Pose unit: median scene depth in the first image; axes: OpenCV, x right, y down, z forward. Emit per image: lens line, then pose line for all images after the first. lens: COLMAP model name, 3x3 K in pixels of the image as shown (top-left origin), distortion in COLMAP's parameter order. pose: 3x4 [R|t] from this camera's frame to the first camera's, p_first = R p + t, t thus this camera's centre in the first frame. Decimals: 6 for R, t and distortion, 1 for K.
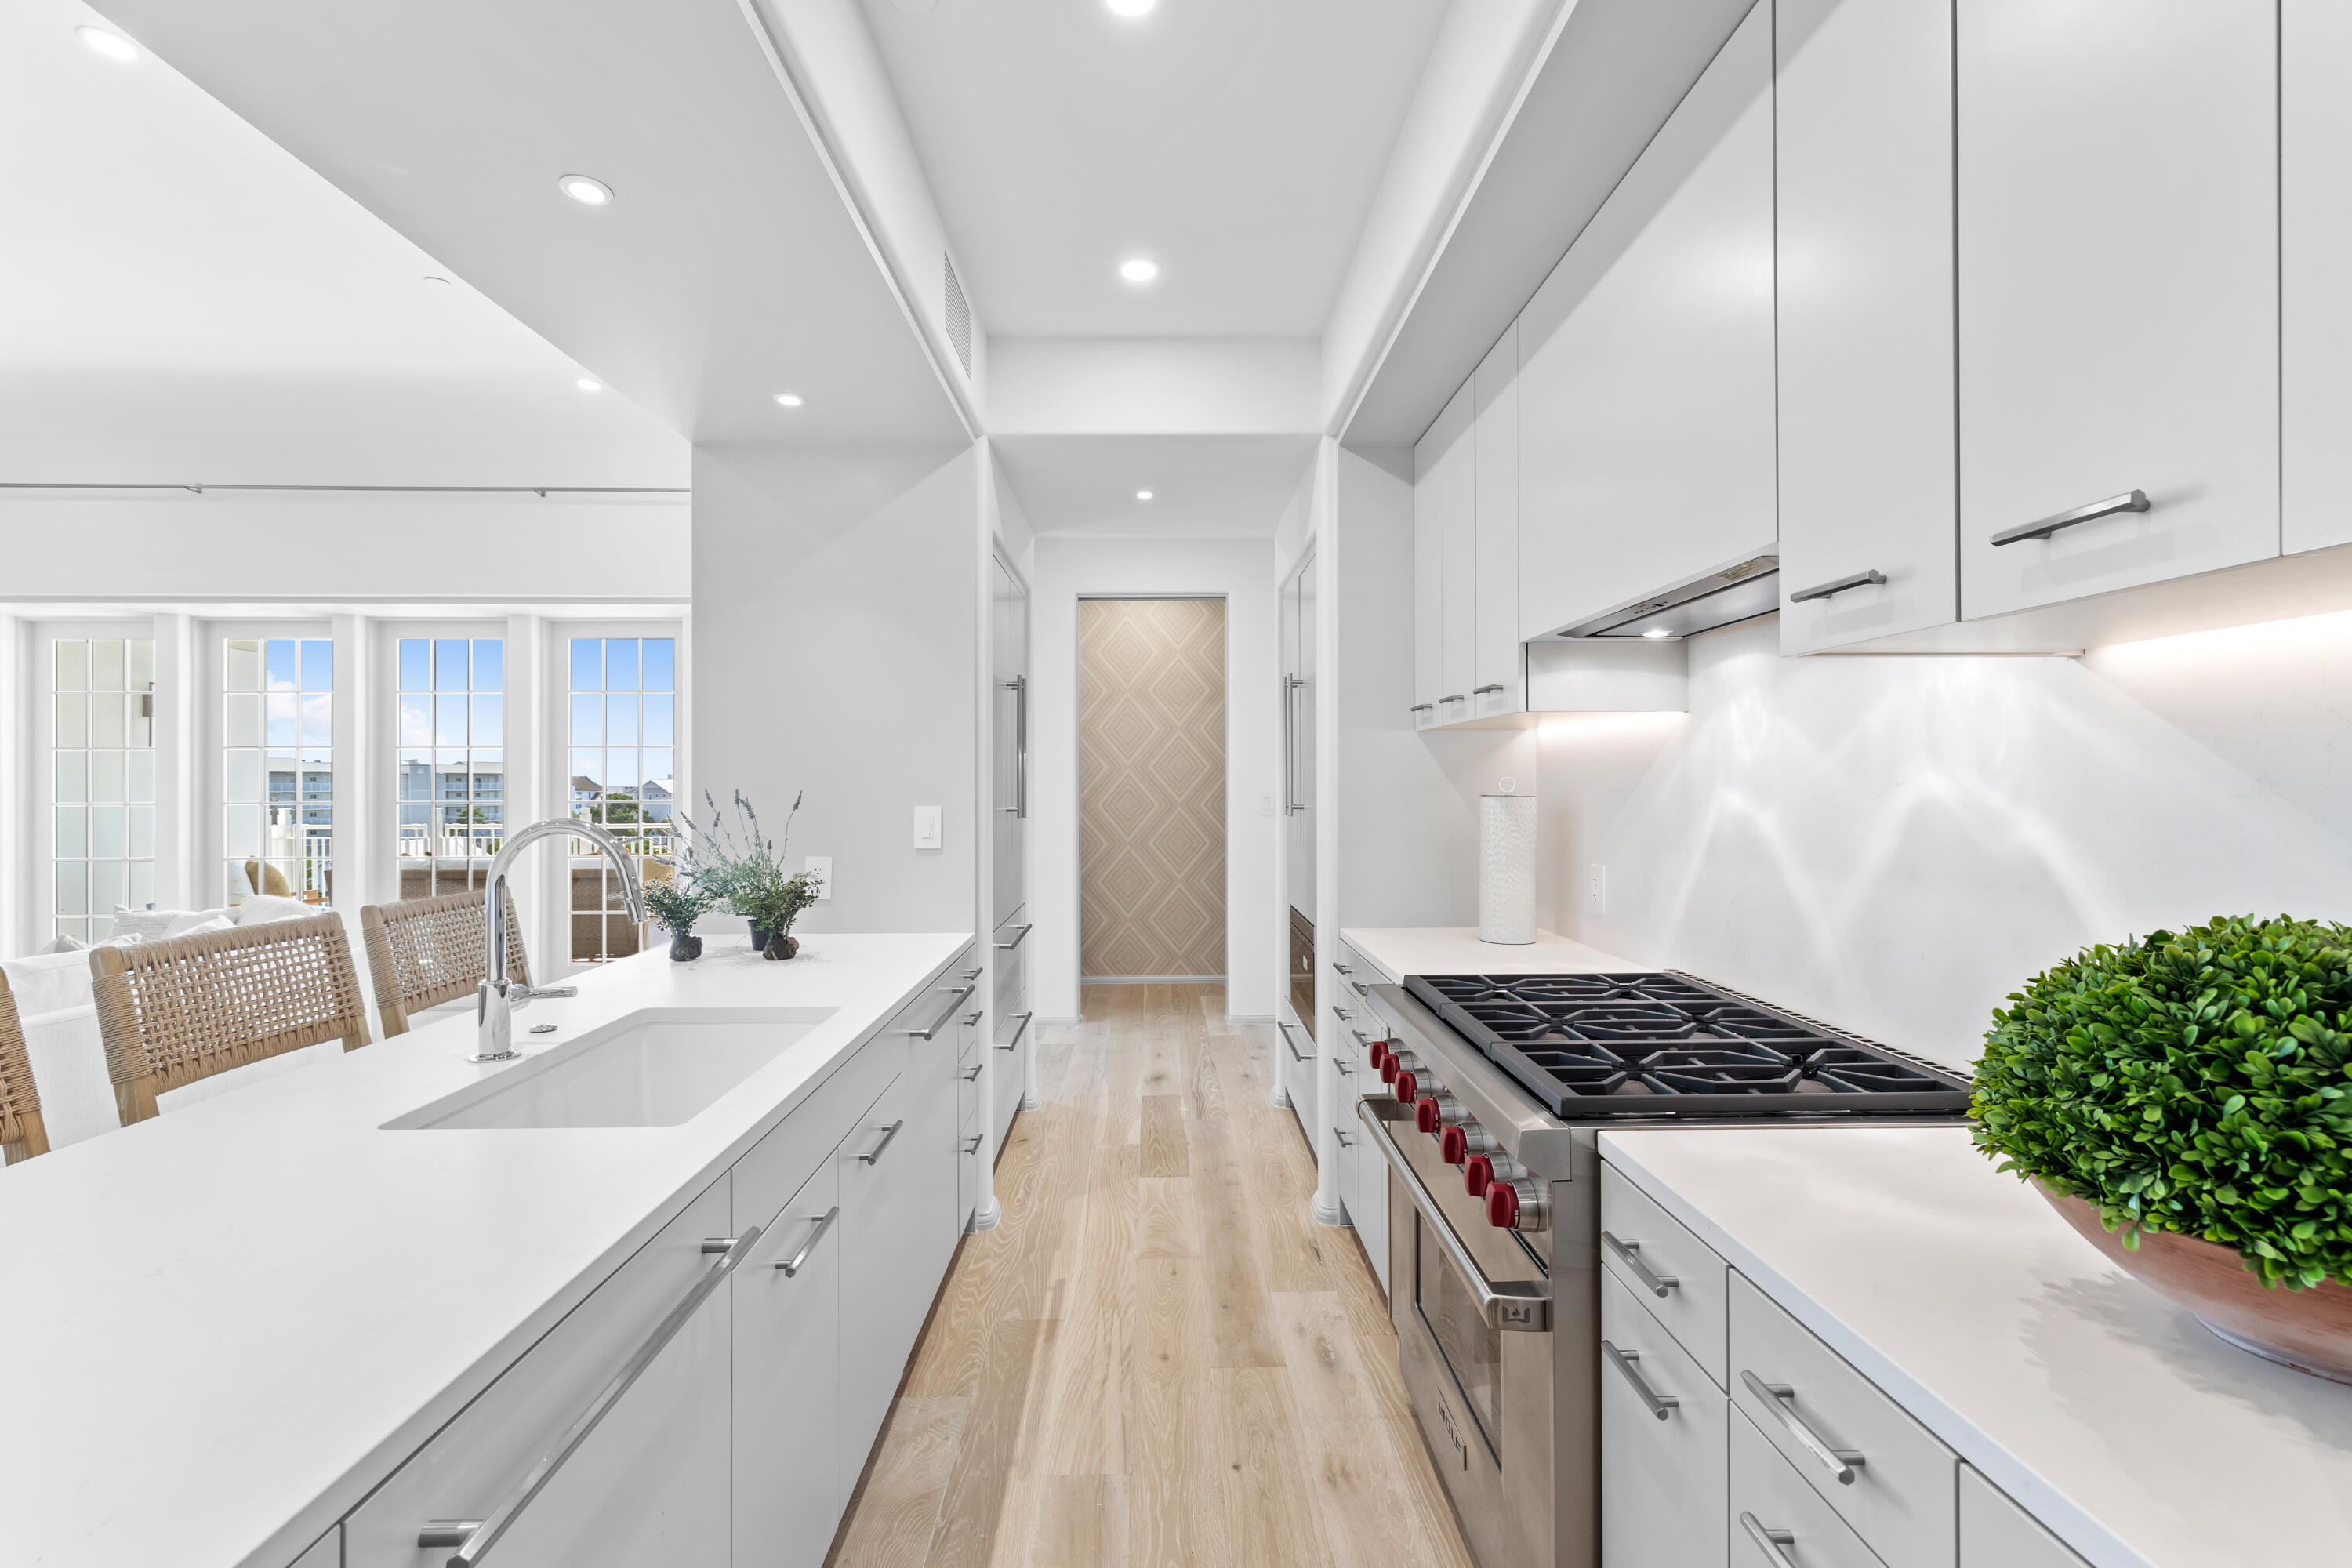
lens RADIAL K [[993.7, 0, 1174.4], [0, 993.7, 792.7], [0, 0, 1]] dist [0.001394, -0.000318]
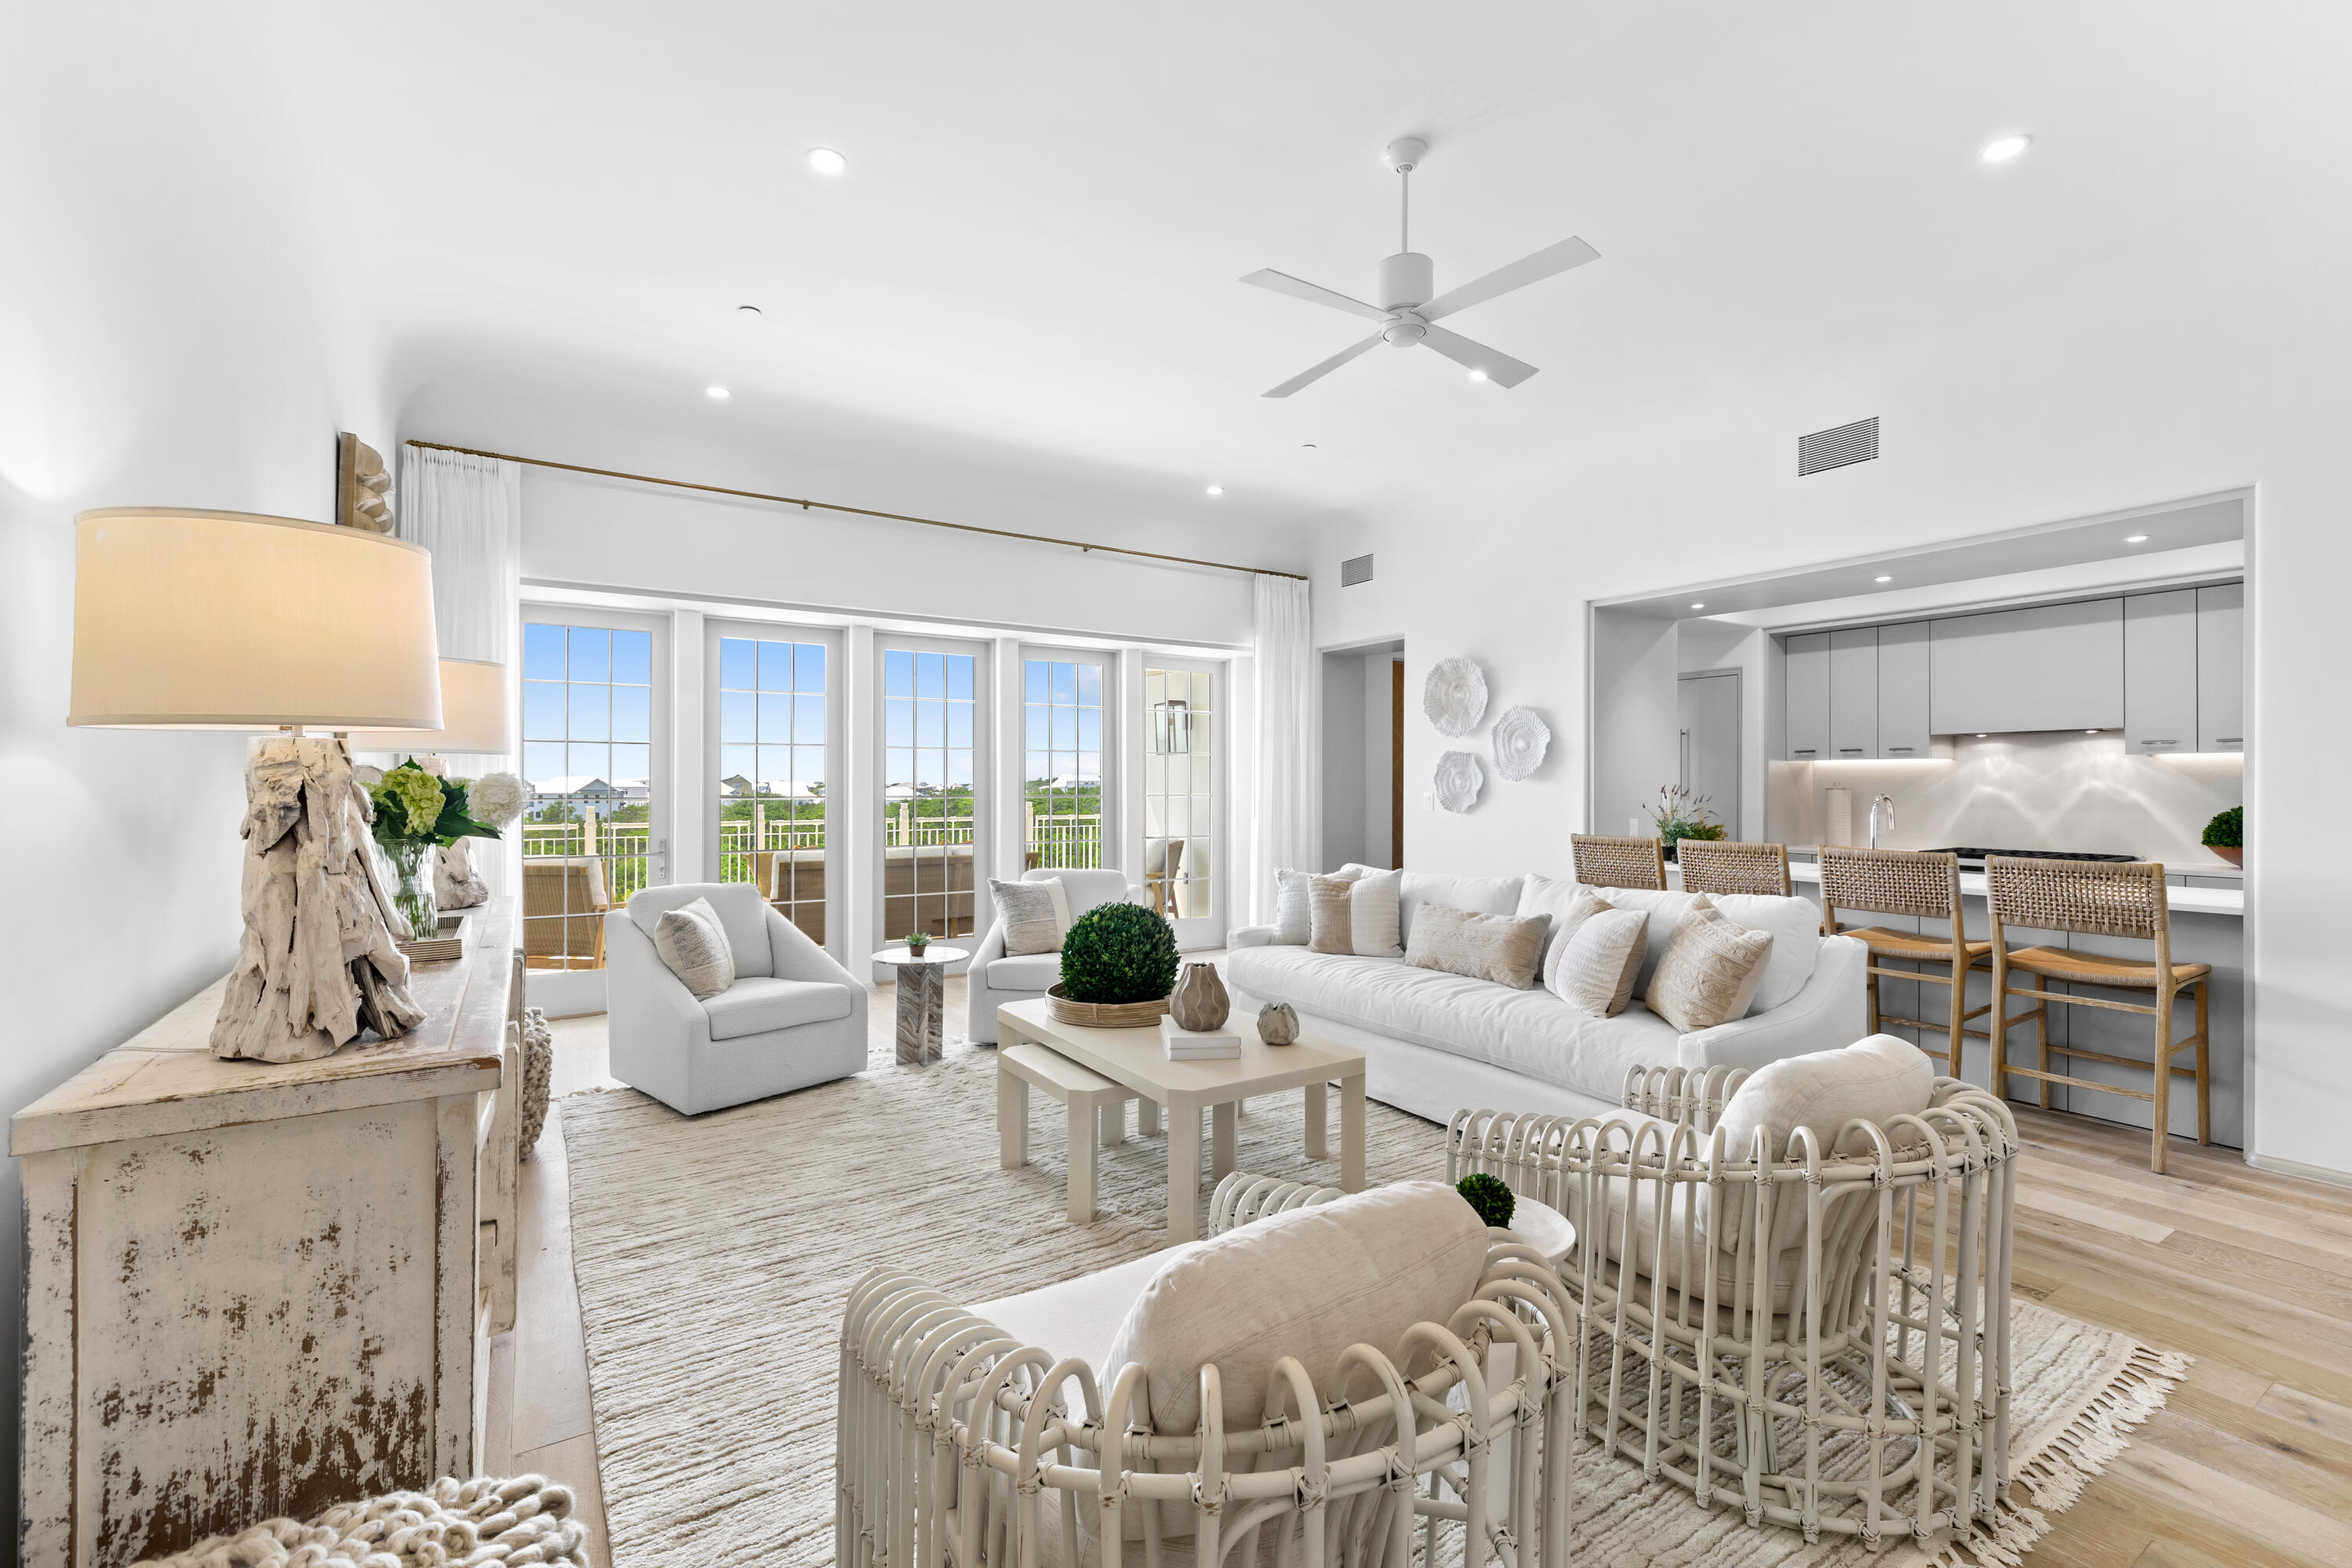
lens RADIAL K [[993.7, 0, 1174.4], [0, 993.7, 792.7], [0, 0, 1]] dist [0.001394, -0.000318]
pose [[0.851657, 0.000282, 0.524099, -3.264747], [0.001355, 0.999995, -0.002741, 0.023396], [-0.524098, 0.003044, 0.851653, -0.326889]]
